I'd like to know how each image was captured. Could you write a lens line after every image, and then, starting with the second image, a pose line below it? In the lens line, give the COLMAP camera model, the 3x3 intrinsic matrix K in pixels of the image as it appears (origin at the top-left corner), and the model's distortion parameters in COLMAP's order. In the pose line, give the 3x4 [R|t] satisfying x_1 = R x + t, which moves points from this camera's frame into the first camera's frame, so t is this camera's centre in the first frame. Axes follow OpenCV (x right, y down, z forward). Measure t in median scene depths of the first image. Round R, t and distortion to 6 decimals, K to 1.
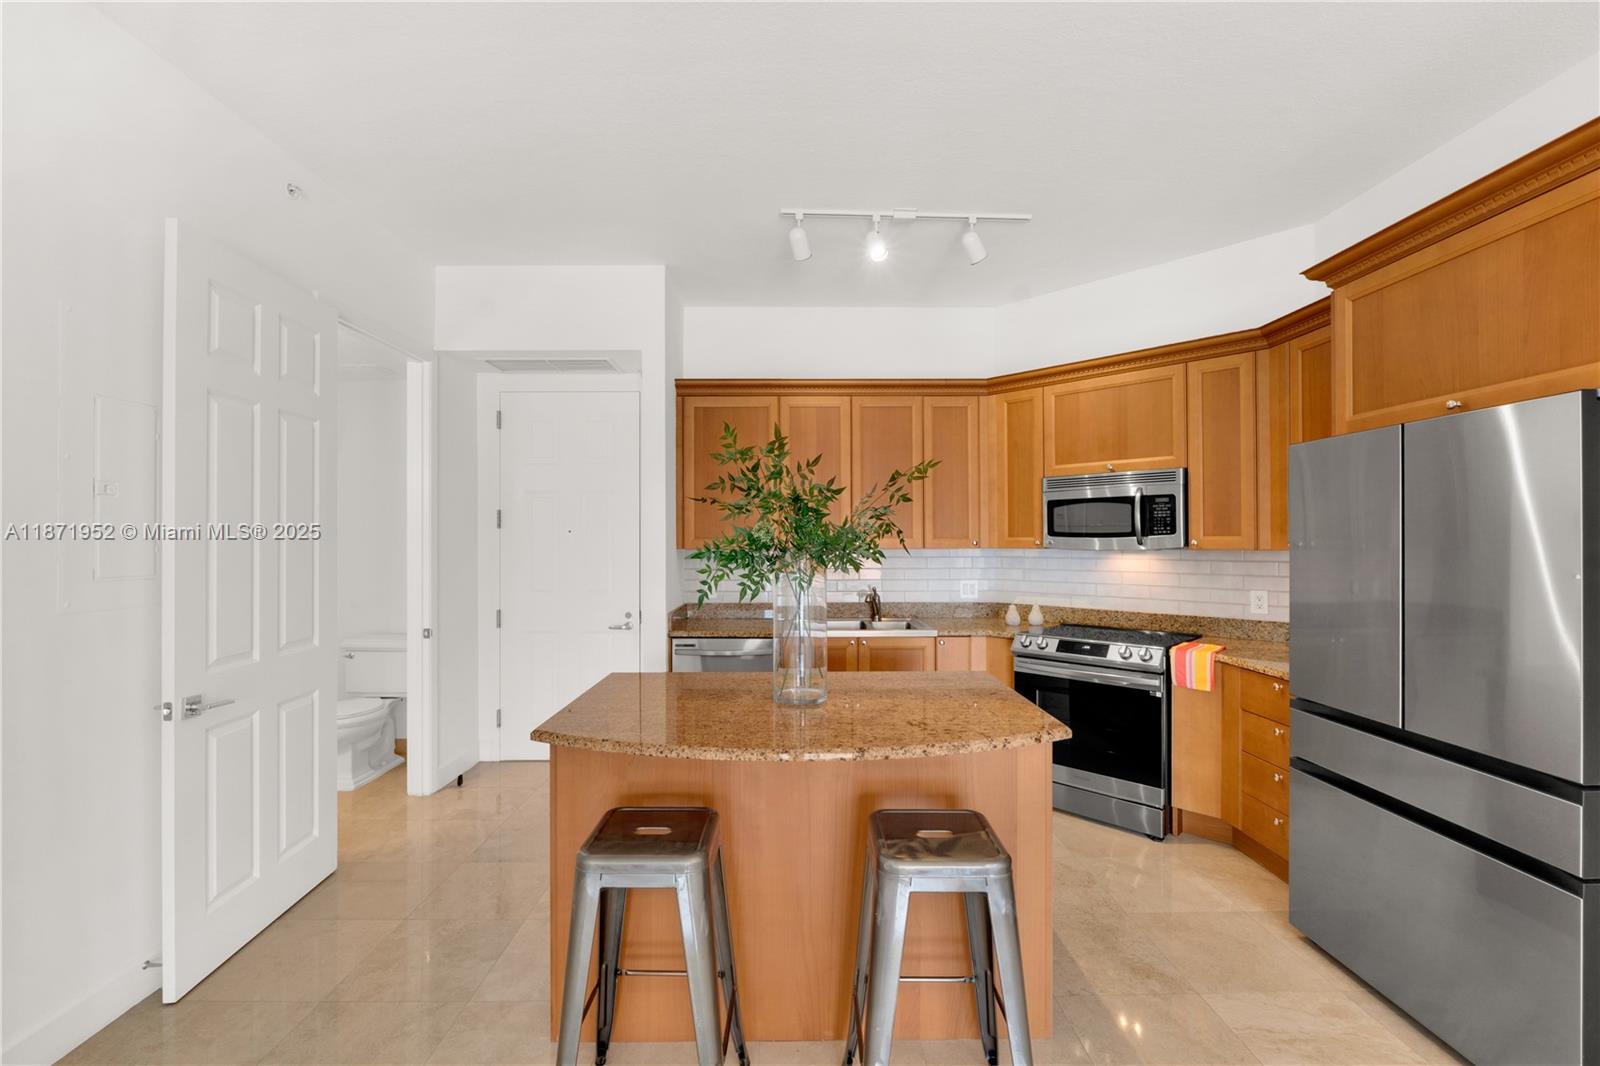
lens RADIAL K [[678.4, 0, 786.4], [0, 678.4, 541.0], [0, 0, 1]] dist [-0.006543, 0.000980]
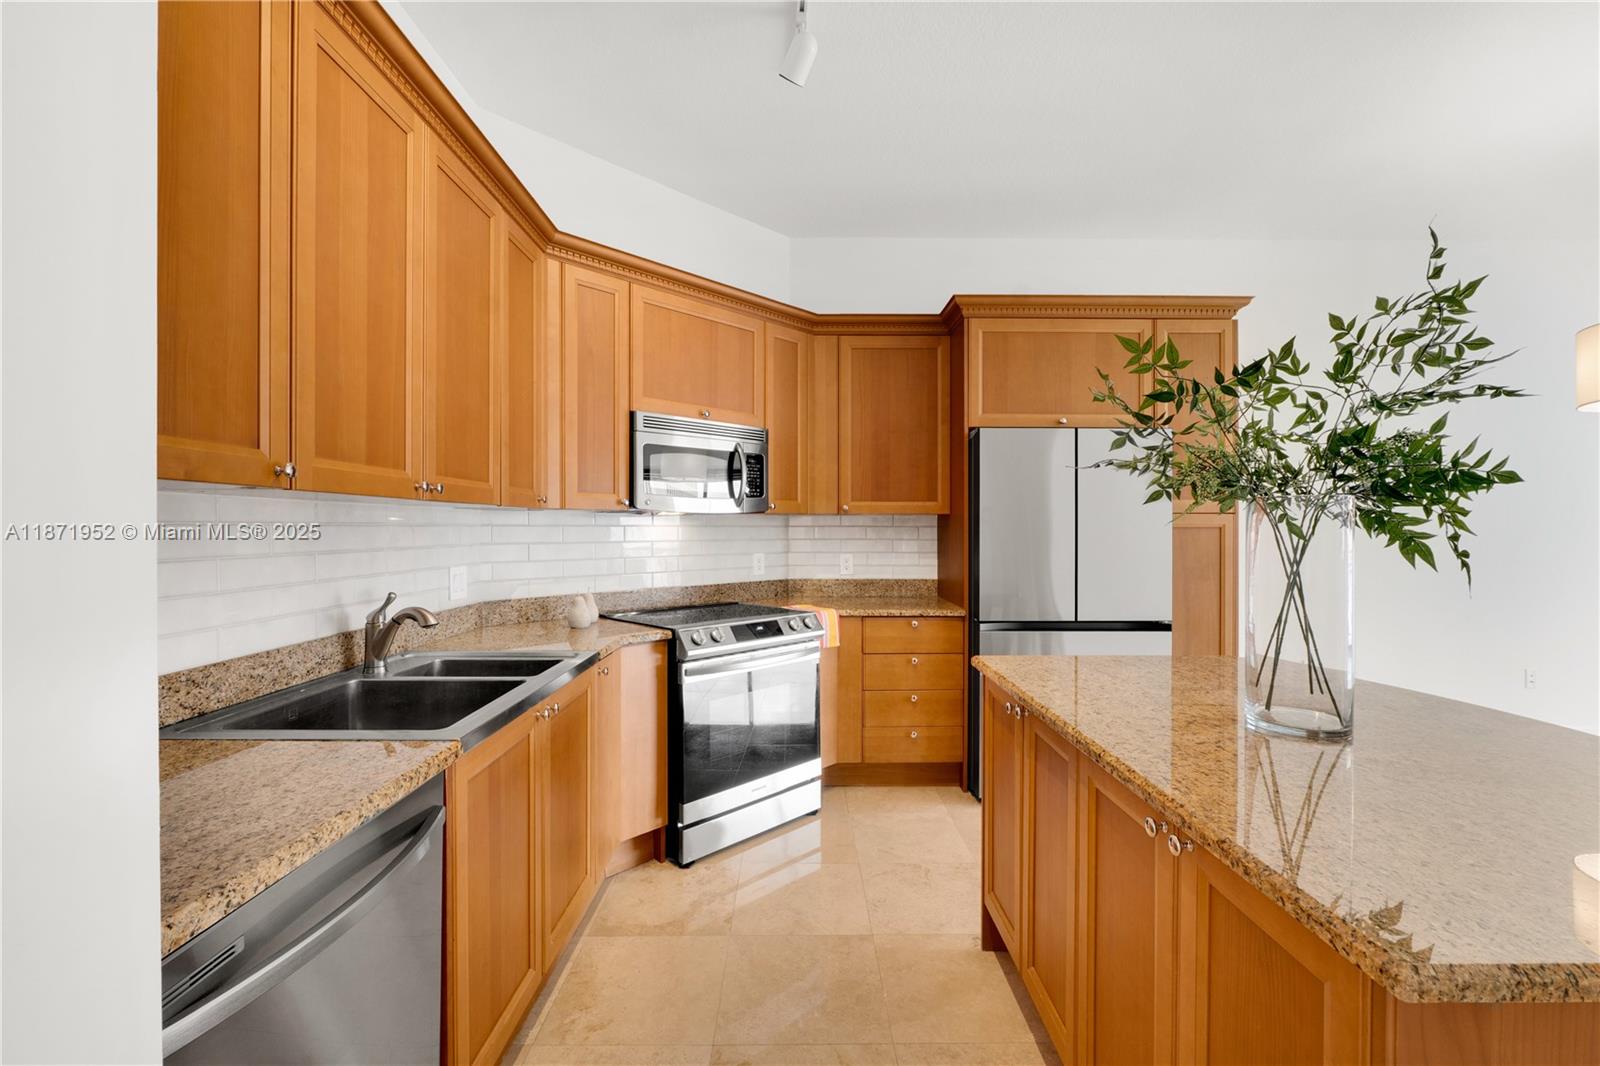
lens RADIAL K [[678.4, 0, 794.2], [0, 678.4, 530.8], [0, 0, 1]] dist [-0.006543, 0.000980]
pose [[-0.015734, -0.000594, 0.999876, -0.372877], [0.001999, 0.999998, 0.000626, 0.036319], [-0.999874, 0.002009, -0.015733, 0.940613]]
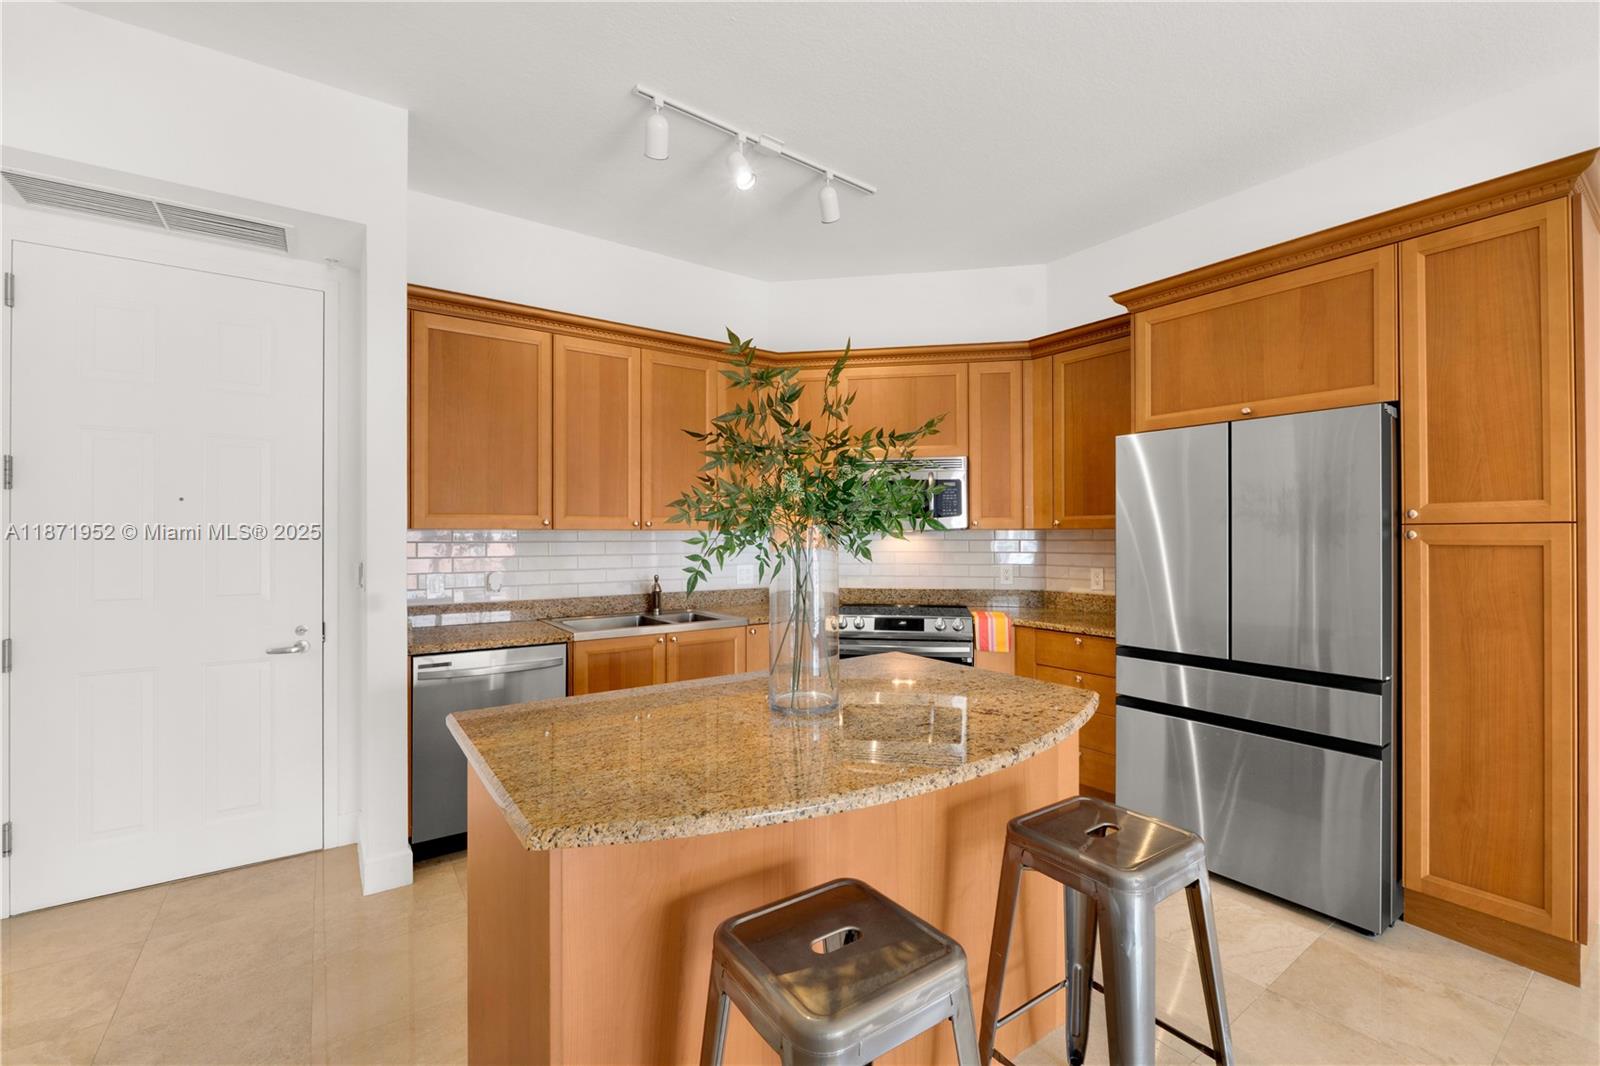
lens RADIAL K [[678.4, 0, 802.2], [0, 678.4, 536.8], [0, 0, 1]] dist [-0.006543, 0.000980]
pose [[0.812868, 0.001071, 0.582446, -0.277223], [0.000325, 0.999997, -0.002292, 0.026582], [-0.582447, 0.002053, 0.812866, 0.238646]]
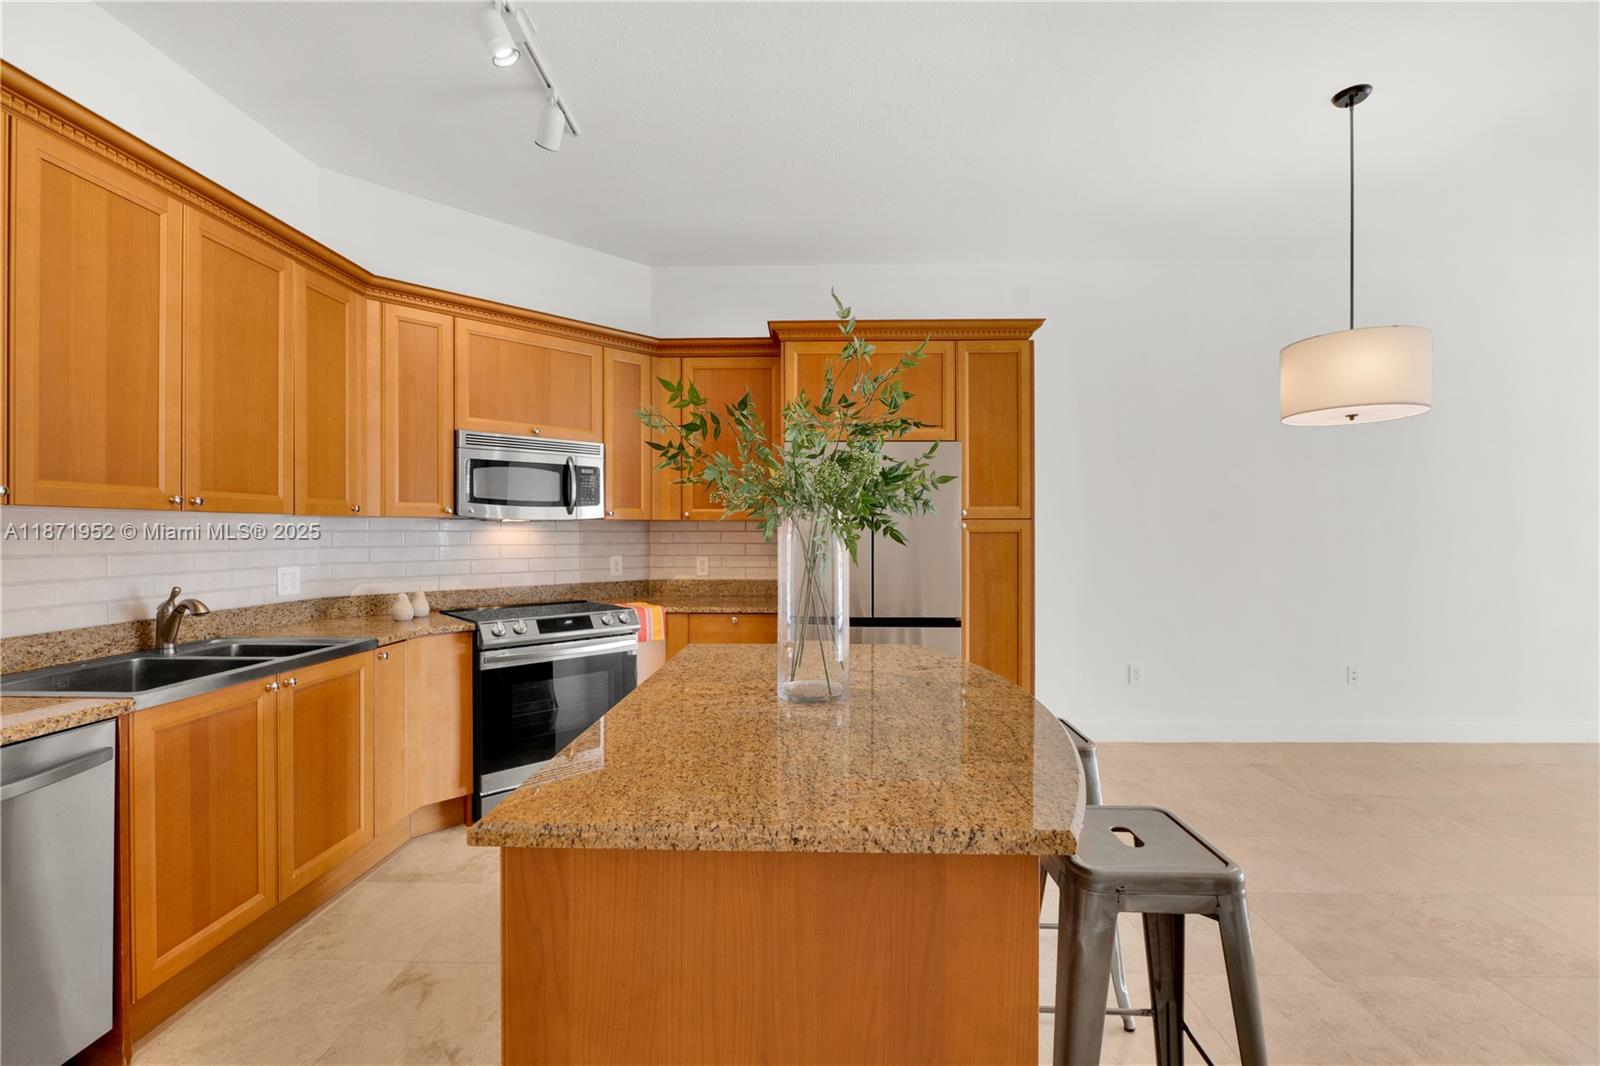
lens RADIAL K [[678.4, 0, 800.4], [0, 678.4, 534.1], [0, 0, 1]] dist [-0.006543, 0.000980]
pose [[0.021040, 0.001135, 0.999778, -0.465806], [0.003095, 0.999994, -0.001200, 0.036761], [-0.999774, 0.003119, 0.021037, 0.640905]]
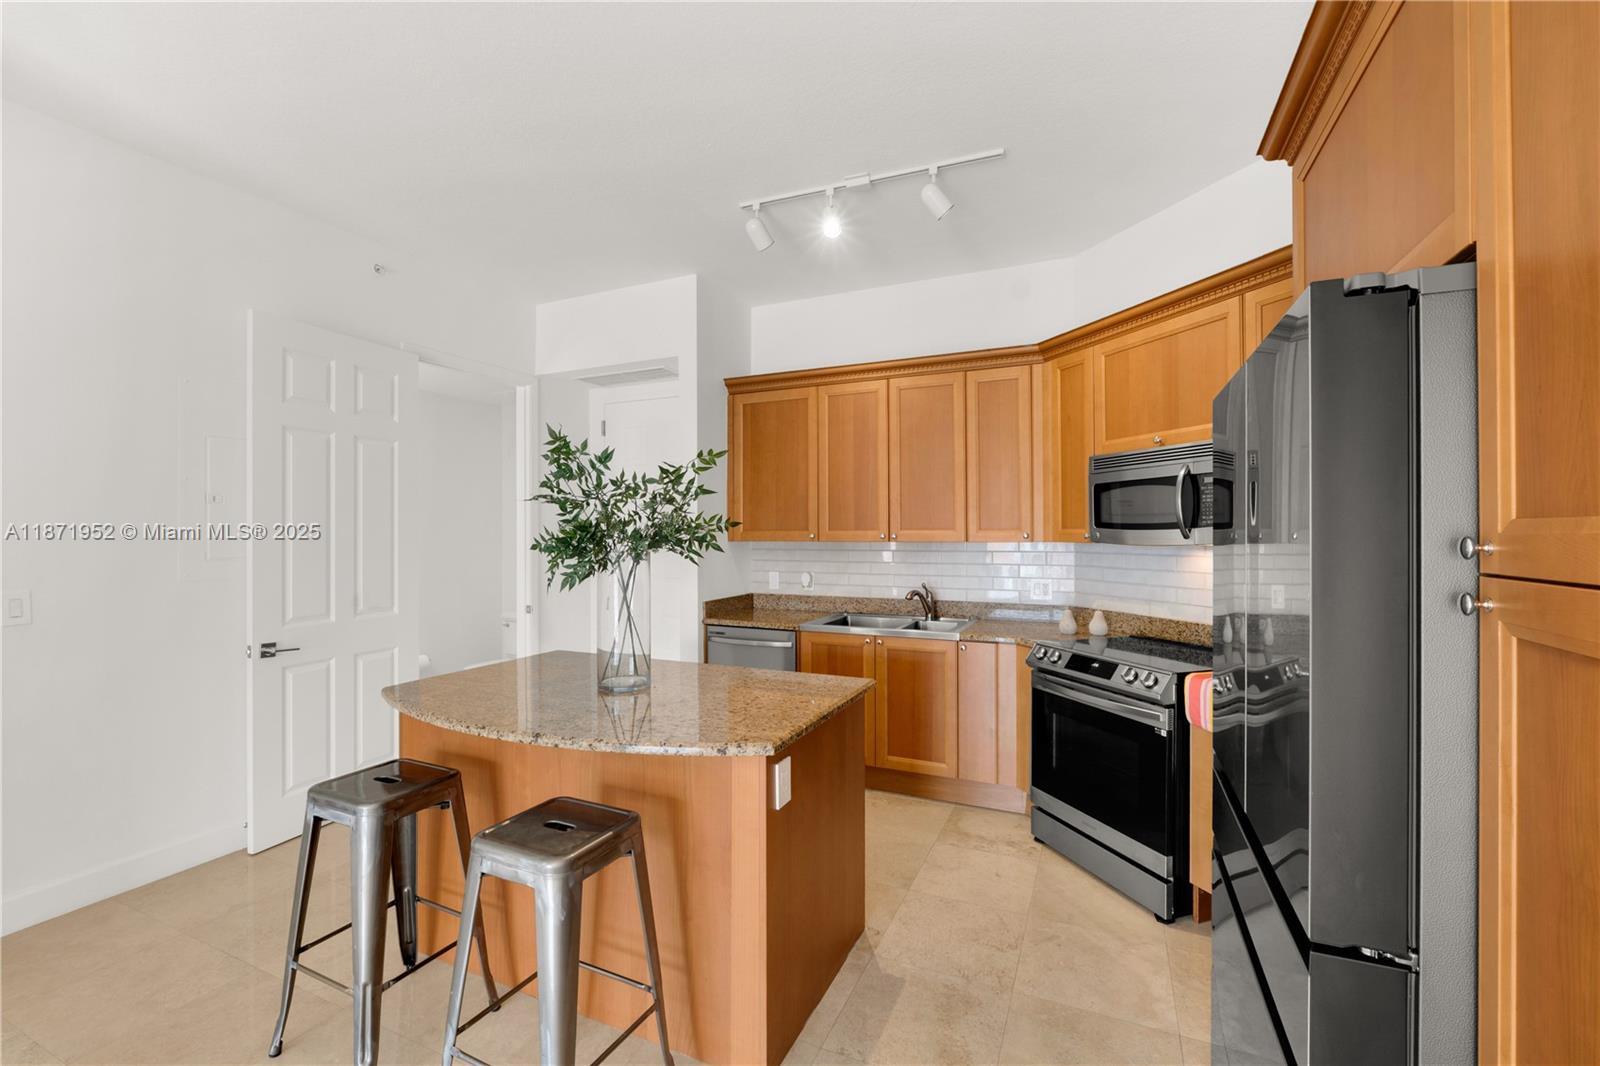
lens RADIAL K [[678.4, 0, 785.2], [0, 678.4, 533.6], [0, 0, 1]] dist [-0.006543, 0.000980]
pose [[0.903749, 0.000658, -0.428062, 0.439966], [0.000349, 0.999997, 0.002275, -0.001996], [0.428062, -0.002206, 0.903747, 0.108180]]
